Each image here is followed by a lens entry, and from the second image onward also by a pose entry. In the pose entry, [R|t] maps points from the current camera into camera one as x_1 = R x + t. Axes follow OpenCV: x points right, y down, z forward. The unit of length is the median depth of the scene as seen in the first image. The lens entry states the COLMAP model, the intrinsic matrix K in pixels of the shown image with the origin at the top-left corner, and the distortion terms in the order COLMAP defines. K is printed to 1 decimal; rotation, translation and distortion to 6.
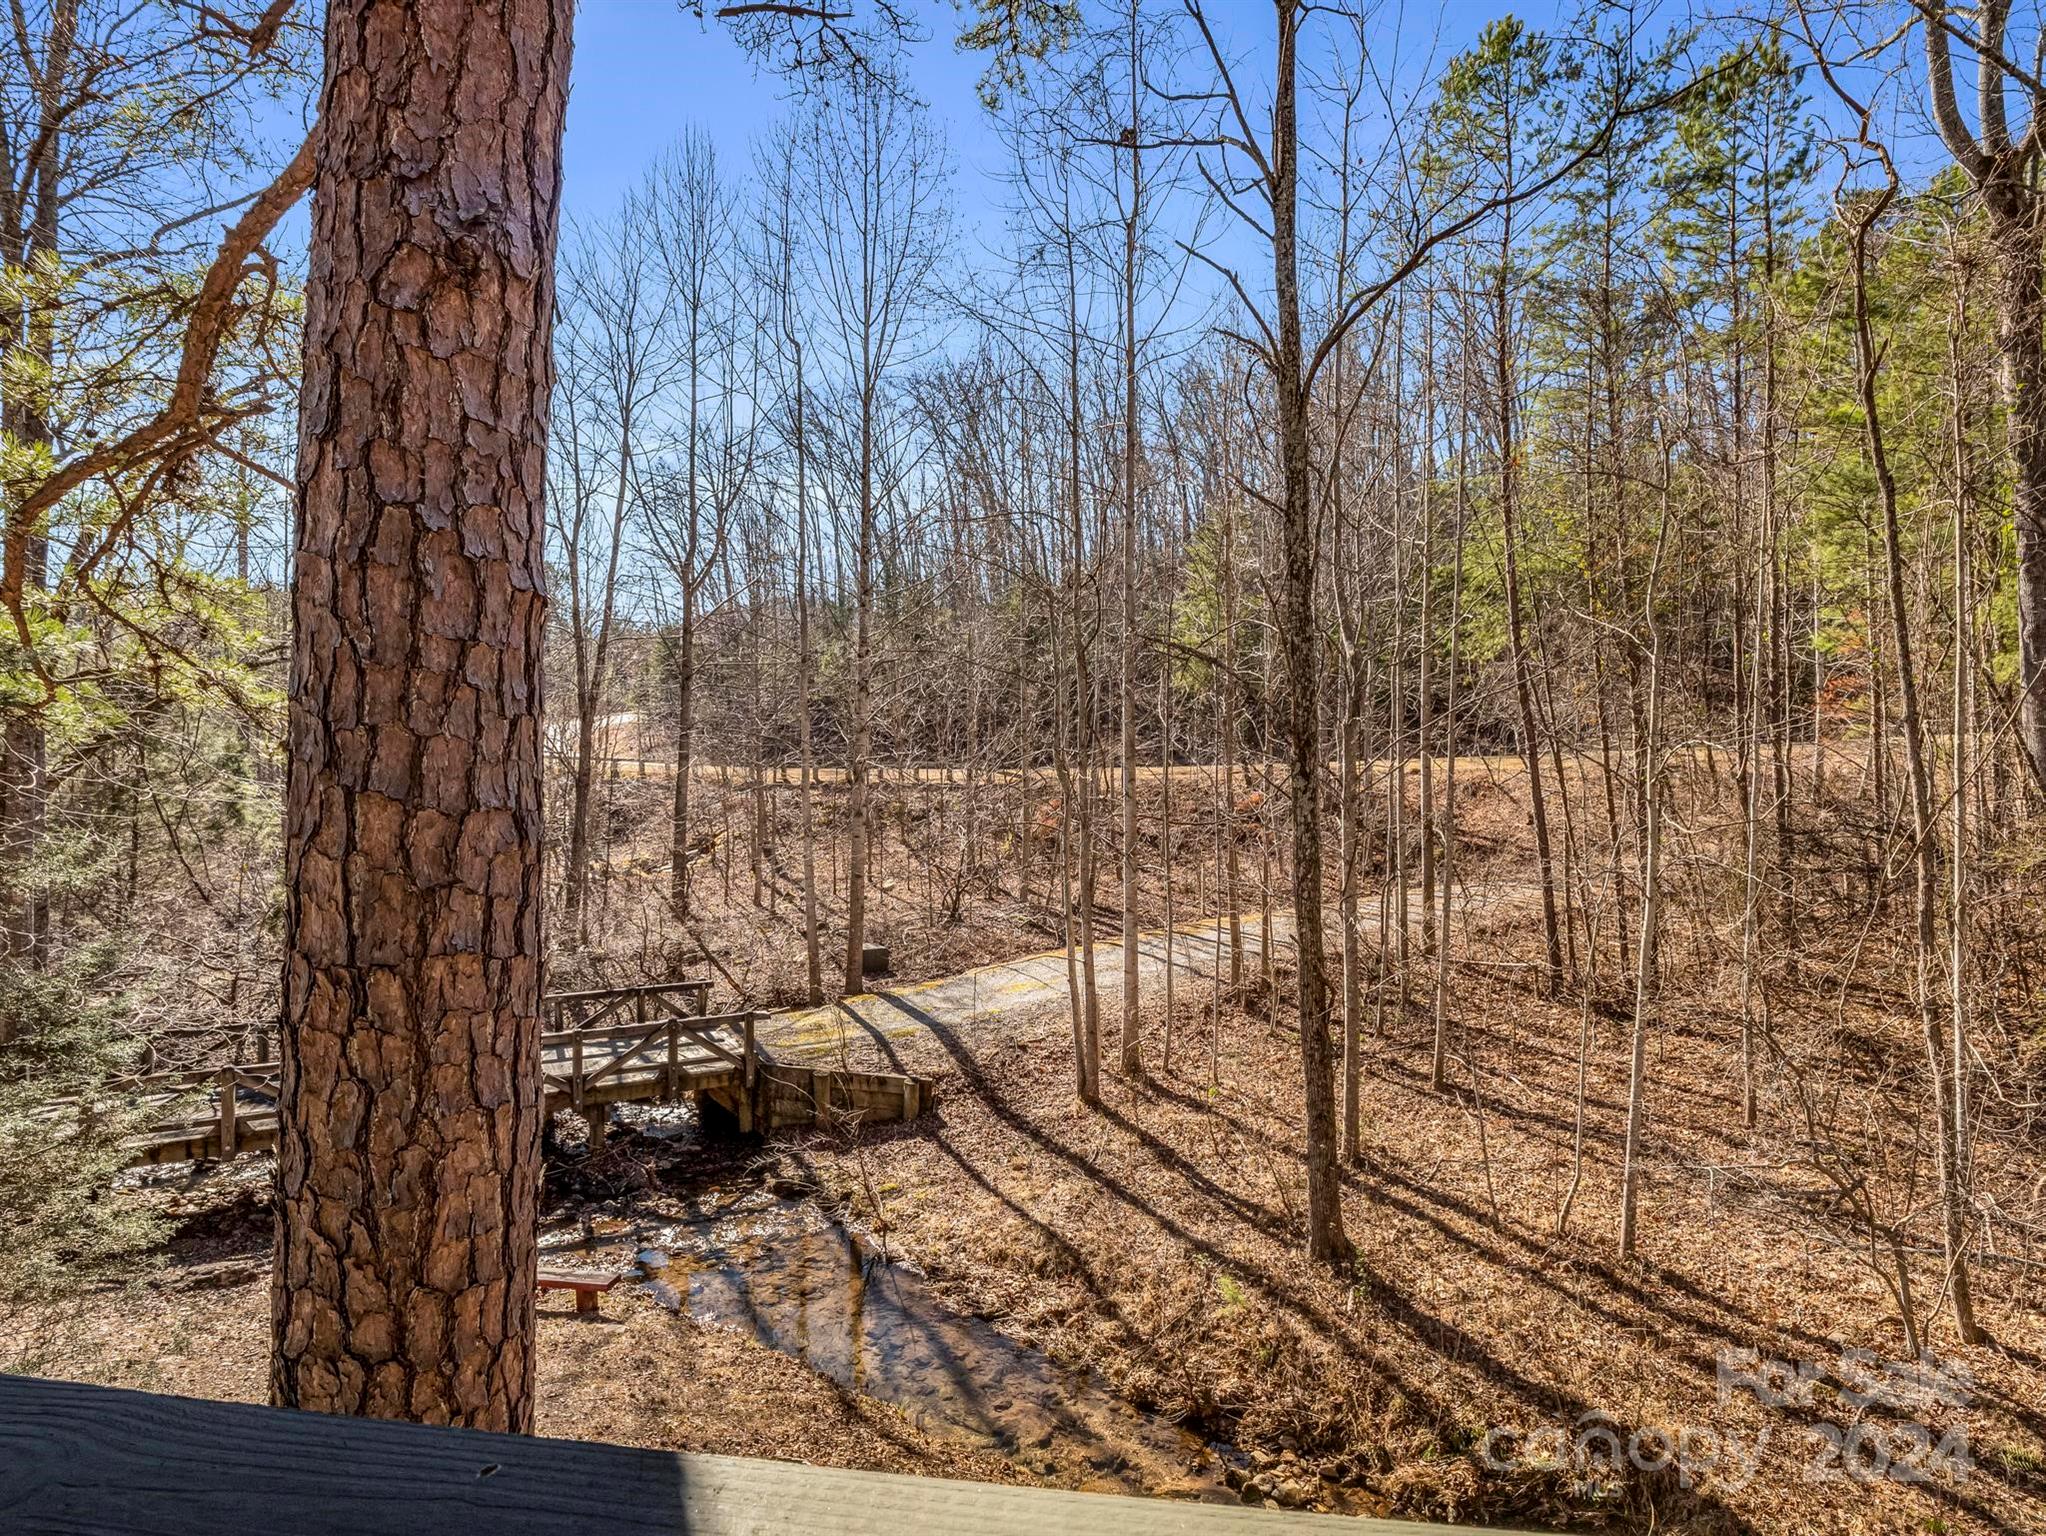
lens RADIAL K [[1008.5, 0, 1021.2], [0, 1008.5, 788.2], [0, 0, 1]] dist [-0.015240, -0.002206]
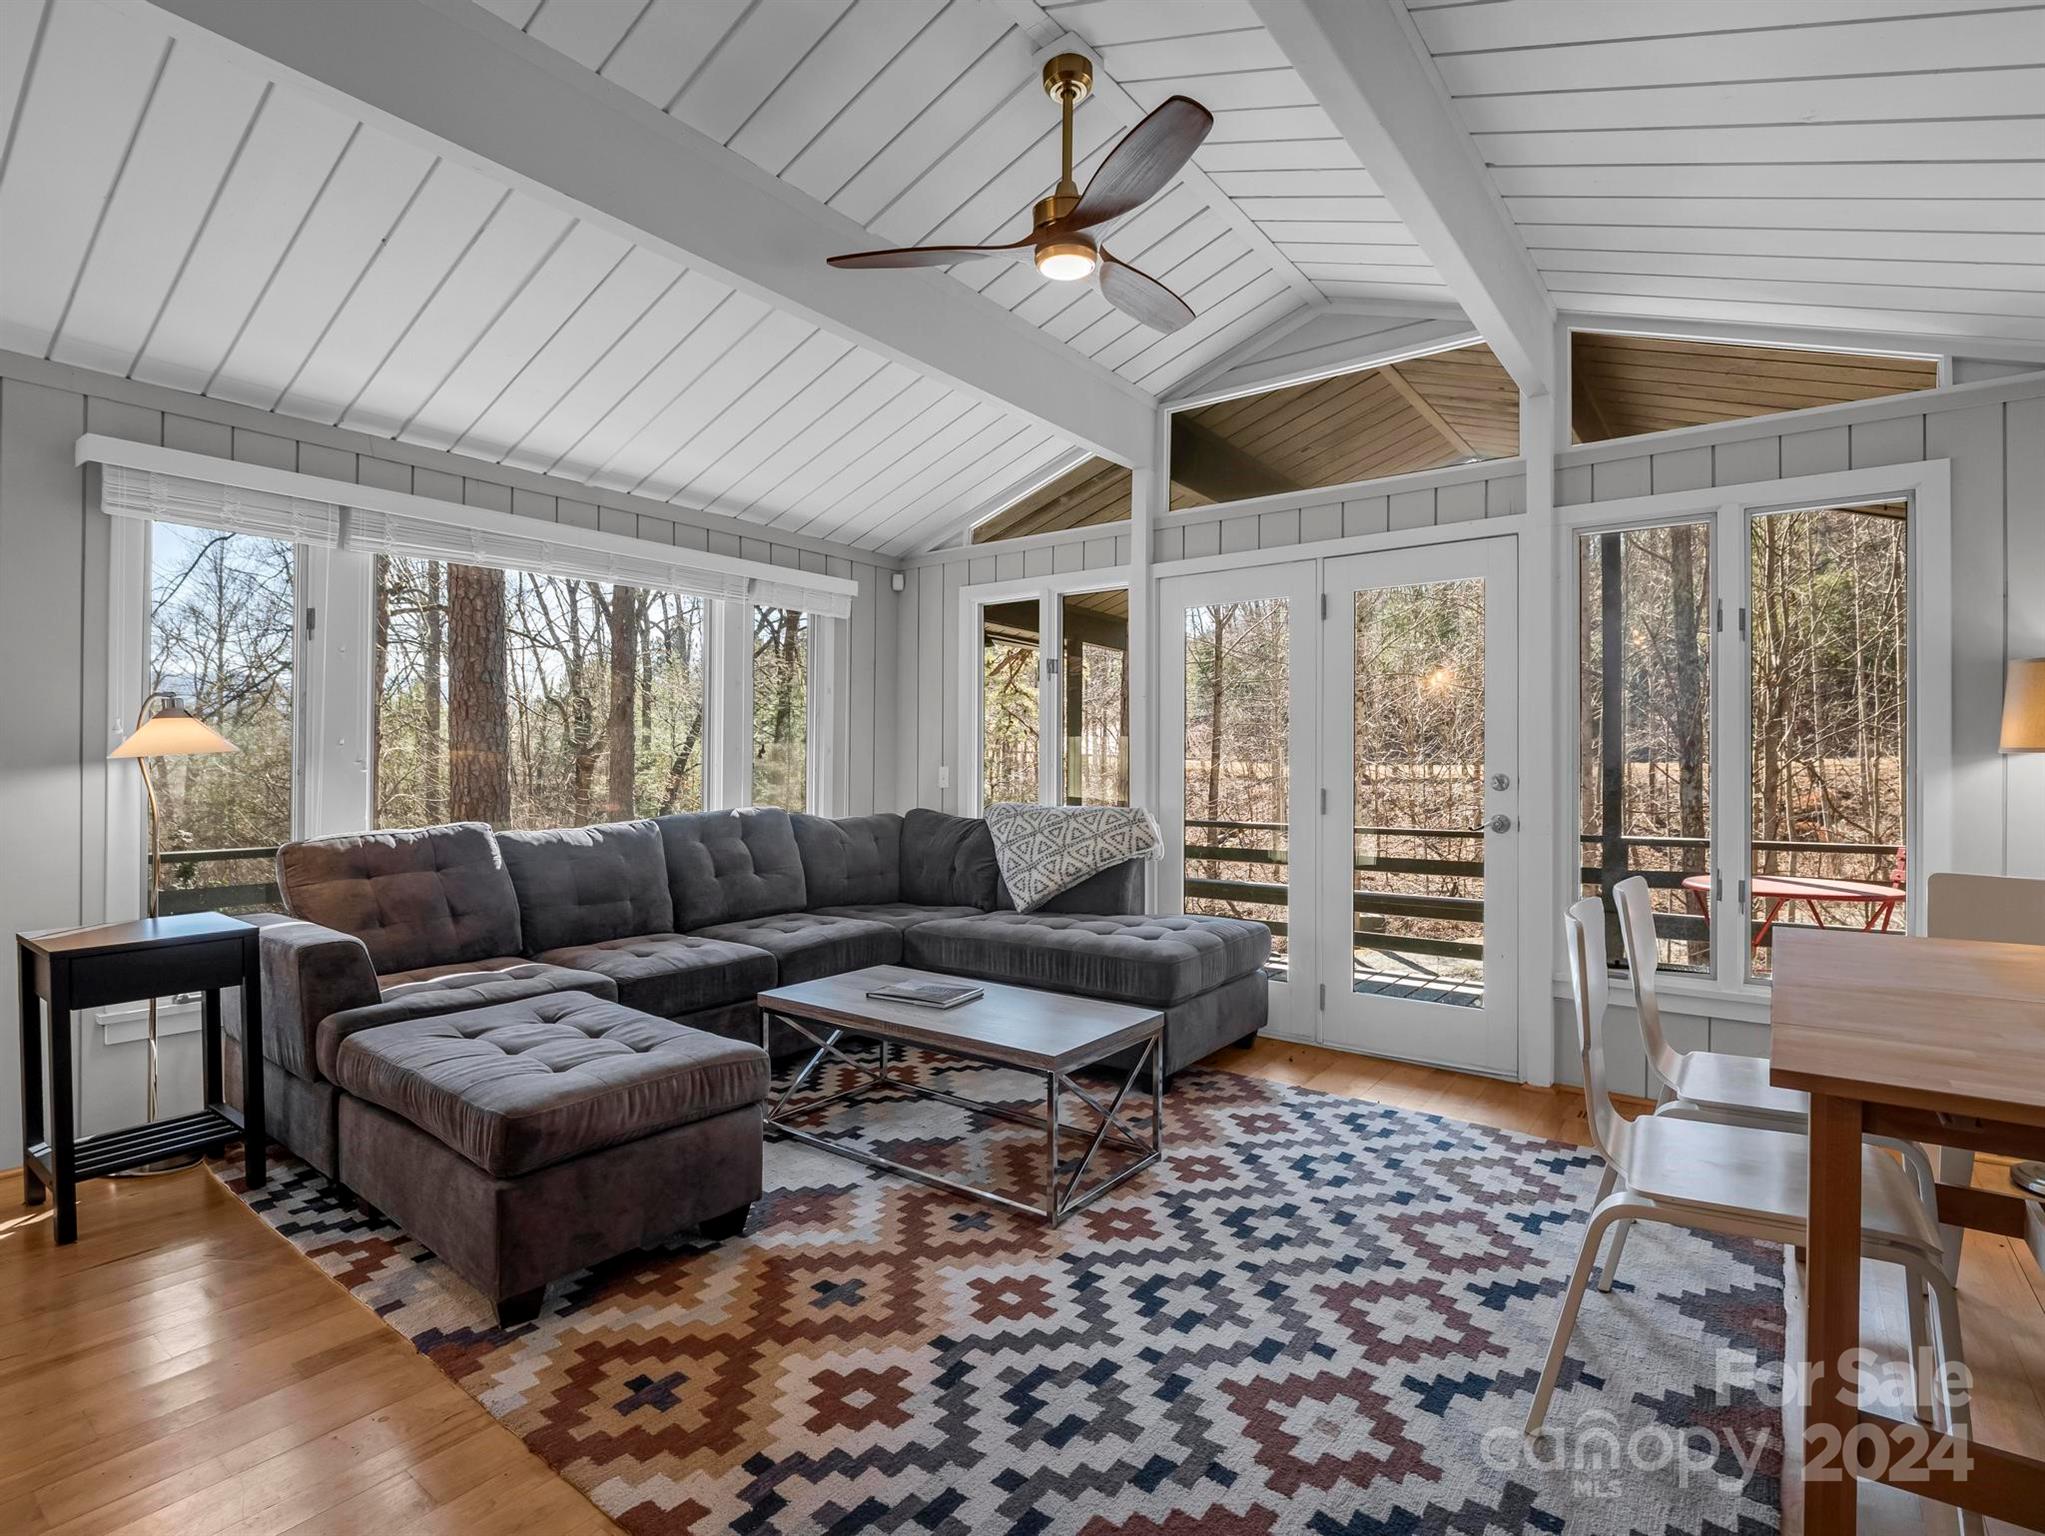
lens RADIAL K [[1006.2, 0, 1003.7], [0, 1006.2, 766.6], [0, 0, 1]] dist [-0.003084, -0.007981]
pose [[0.862666, -0.001495, -0.505772, 0.128557], [-0.007316, 0.999854, -0.015435, 0.006857], [0.505722, 0.017015, 0.862529, -0.393788]]
